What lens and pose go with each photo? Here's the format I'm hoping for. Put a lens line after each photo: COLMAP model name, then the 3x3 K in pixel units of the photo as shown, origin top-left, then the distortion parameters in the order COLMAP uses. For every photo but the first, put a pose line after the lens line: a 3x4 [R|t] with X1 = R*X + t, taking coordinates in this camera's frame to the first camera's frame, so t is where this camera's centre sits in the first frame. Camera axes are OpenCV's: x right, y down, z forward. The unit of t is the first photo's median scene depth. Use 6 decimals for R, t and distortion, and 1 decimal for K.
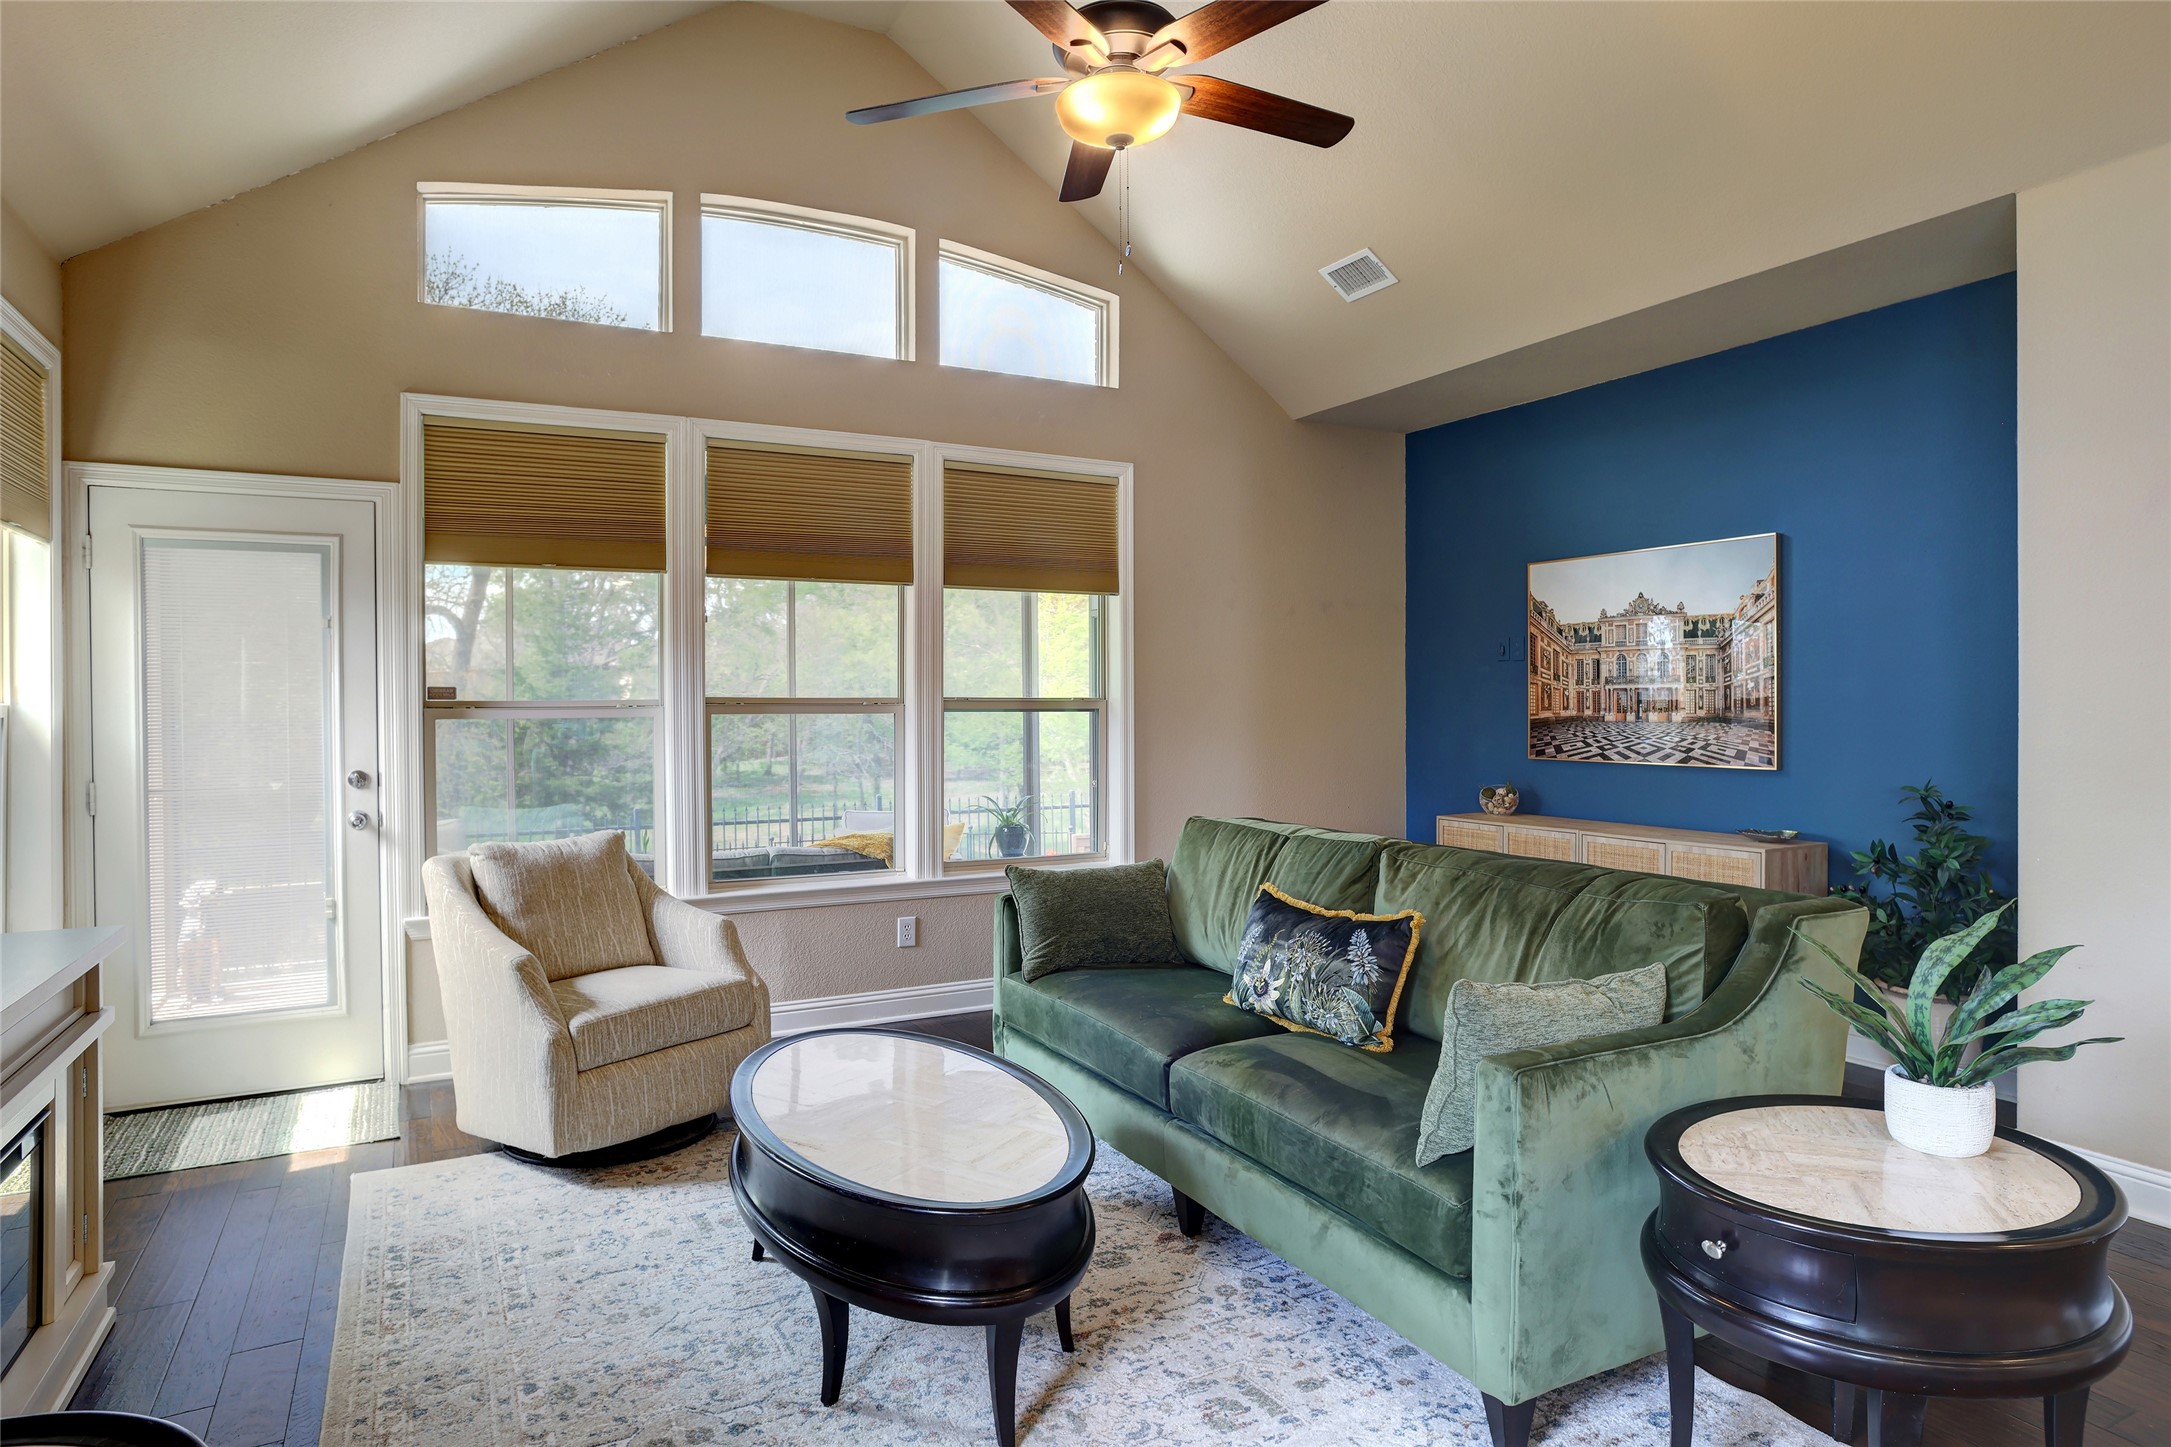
lens RADIAL K [[1238.8, 0, 1079.7], [0, 1238.8, 709.5], [0, 0, 1]] dist [-0.072684, 0.052711]
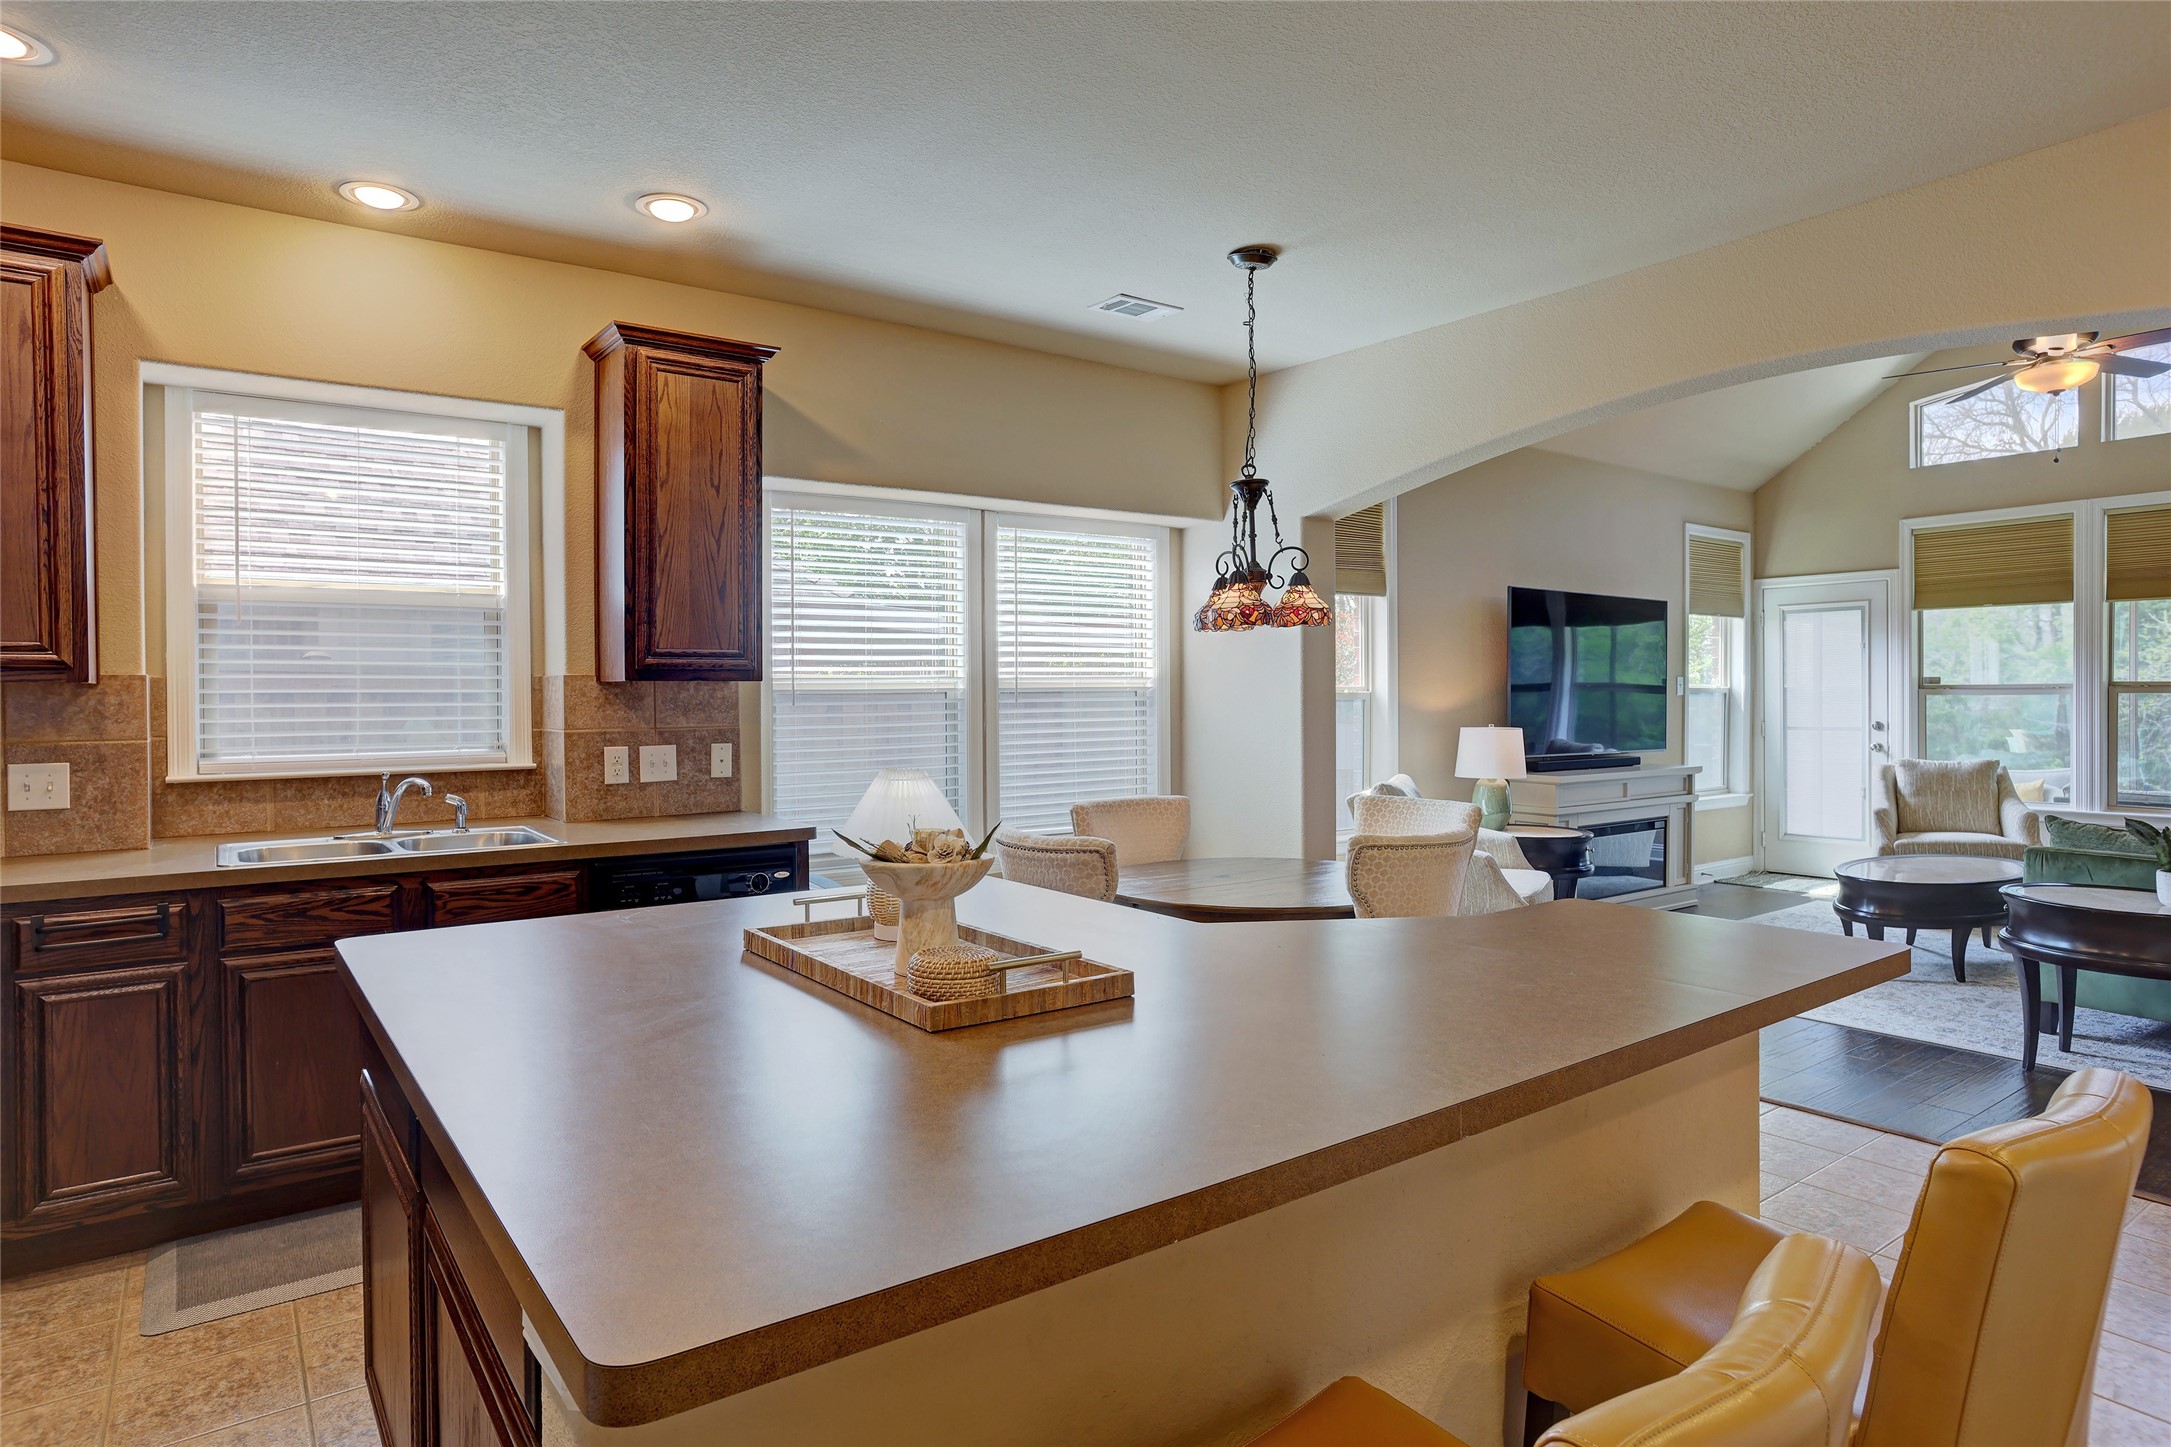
lens RADIAL K [[1227.8, 0, 1077.6], [0, 1227.8, 713.4], [0, 0, 1]] dist [-0.071260, 0.047426]
pose [[0.134722, 0.019880, -0.990684, 1.016053], [-0.000995, 0.999801, 0.019928, 0.000950], [0.990883, -0.001699, 0.134715, -0.463751]]
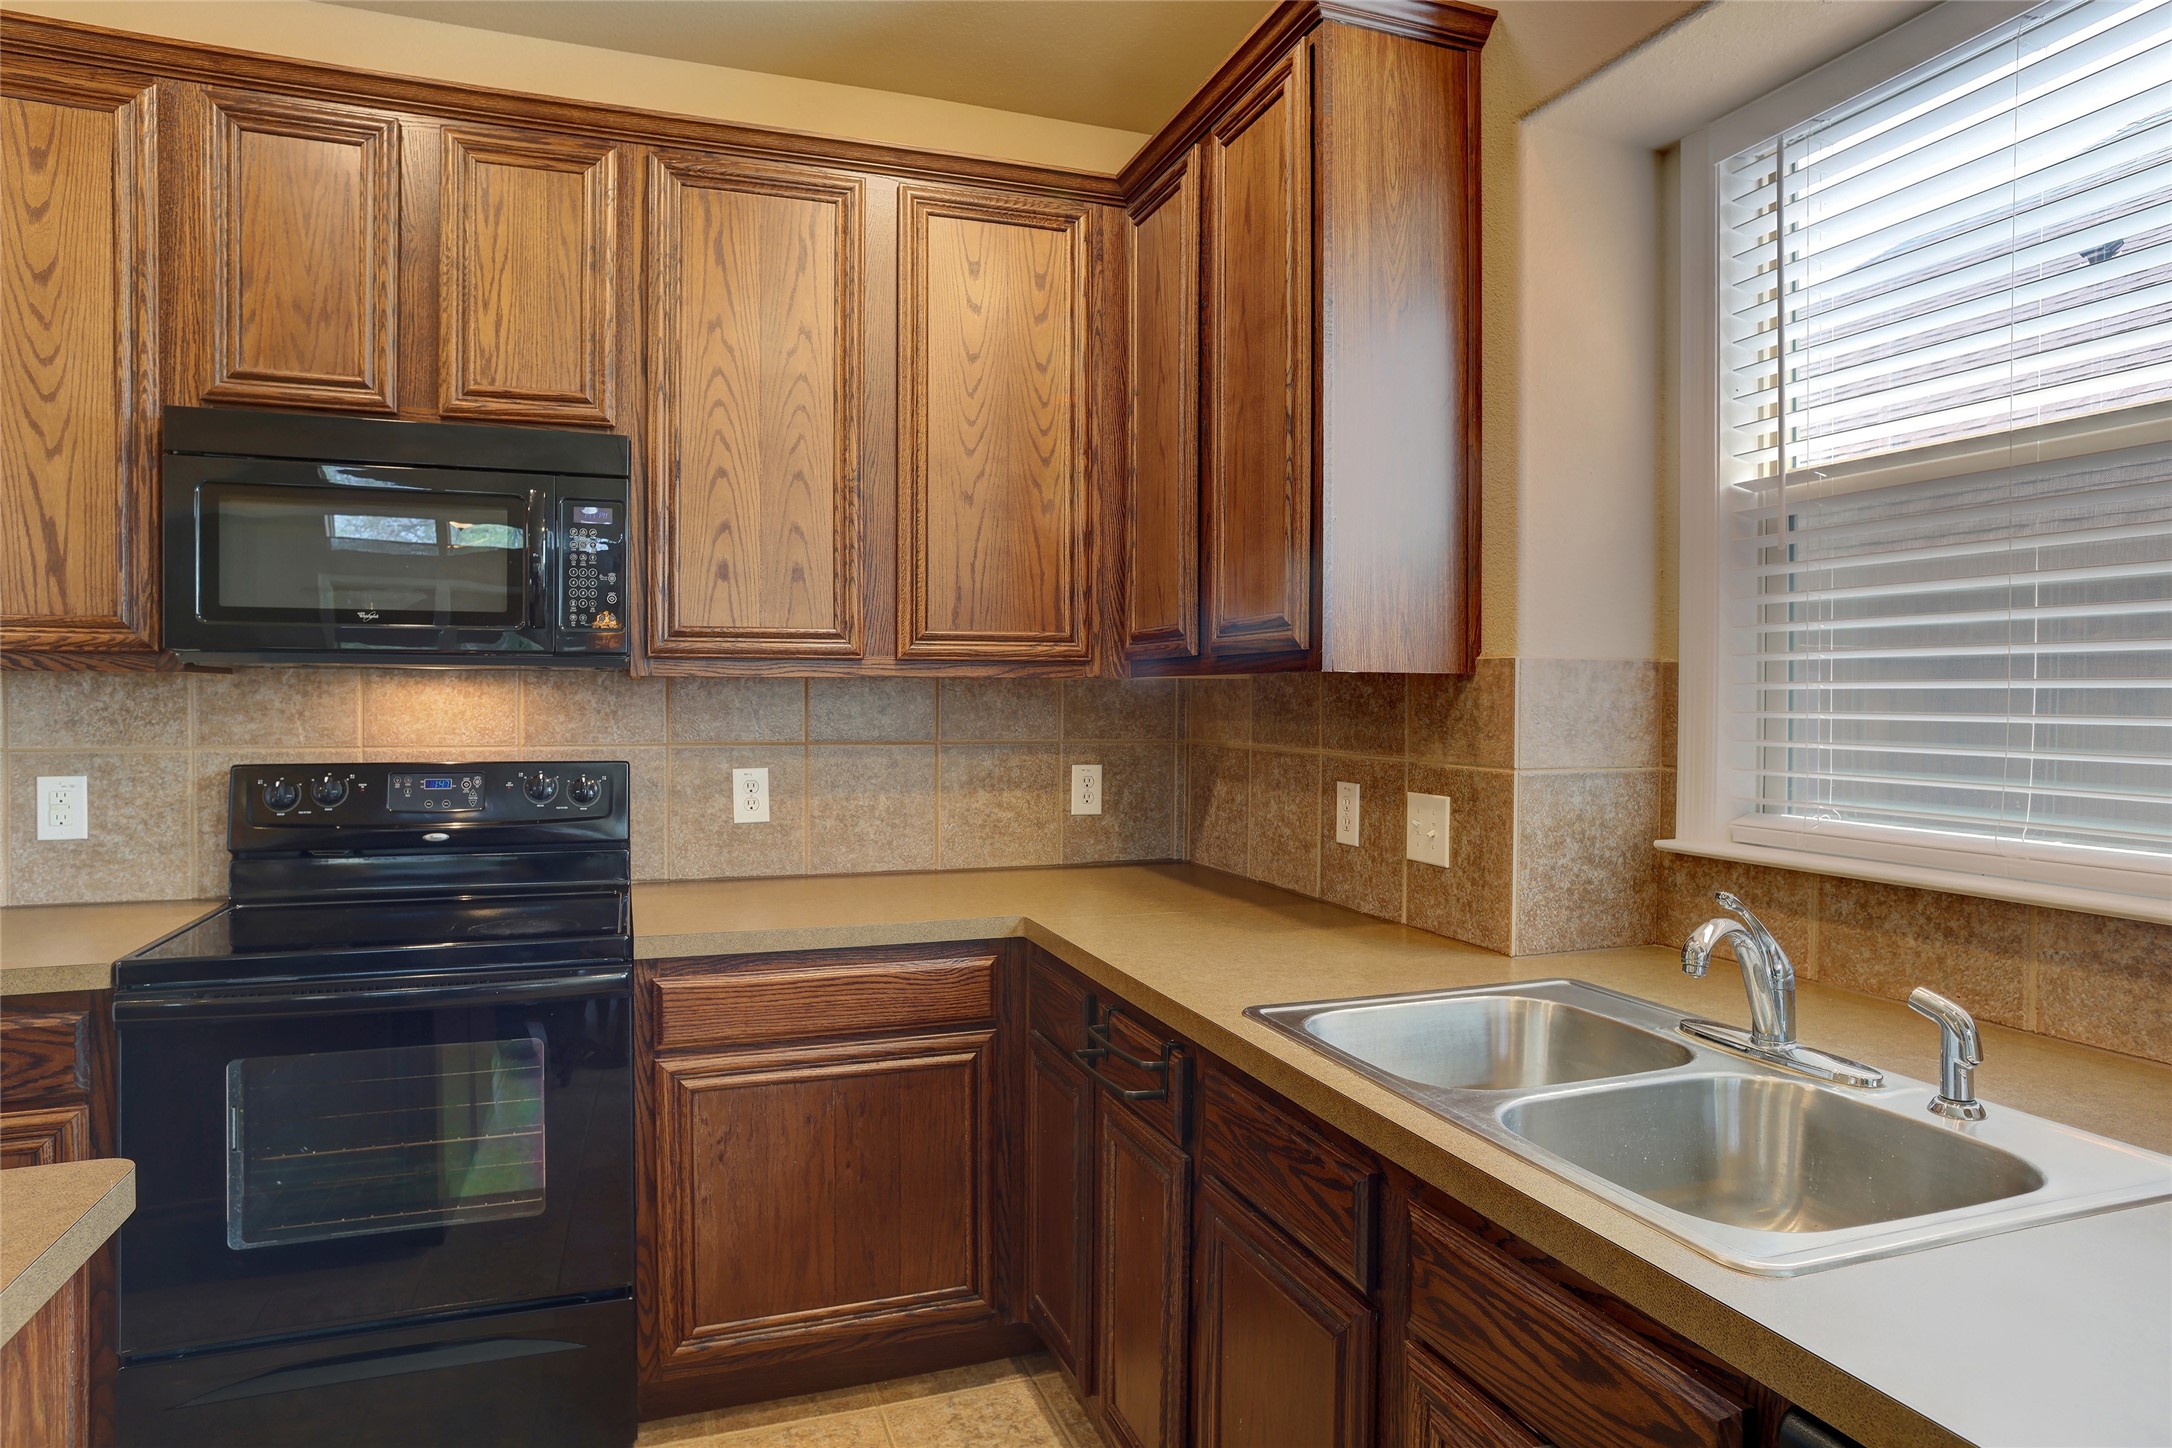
lens RADIAL K [[1252.6, 0, 1070.0], [0, 1252.6, 713.0], [0, 0, 1]] dist [-0.083013, 0.063417]
pose [[-0.989746, -0.001907, 0.142825, 0.328439], [0.000841, 0.999816, 0.019182, 0.003720], [-0.142835, 0.019106, -0.989562, -0.472784]]
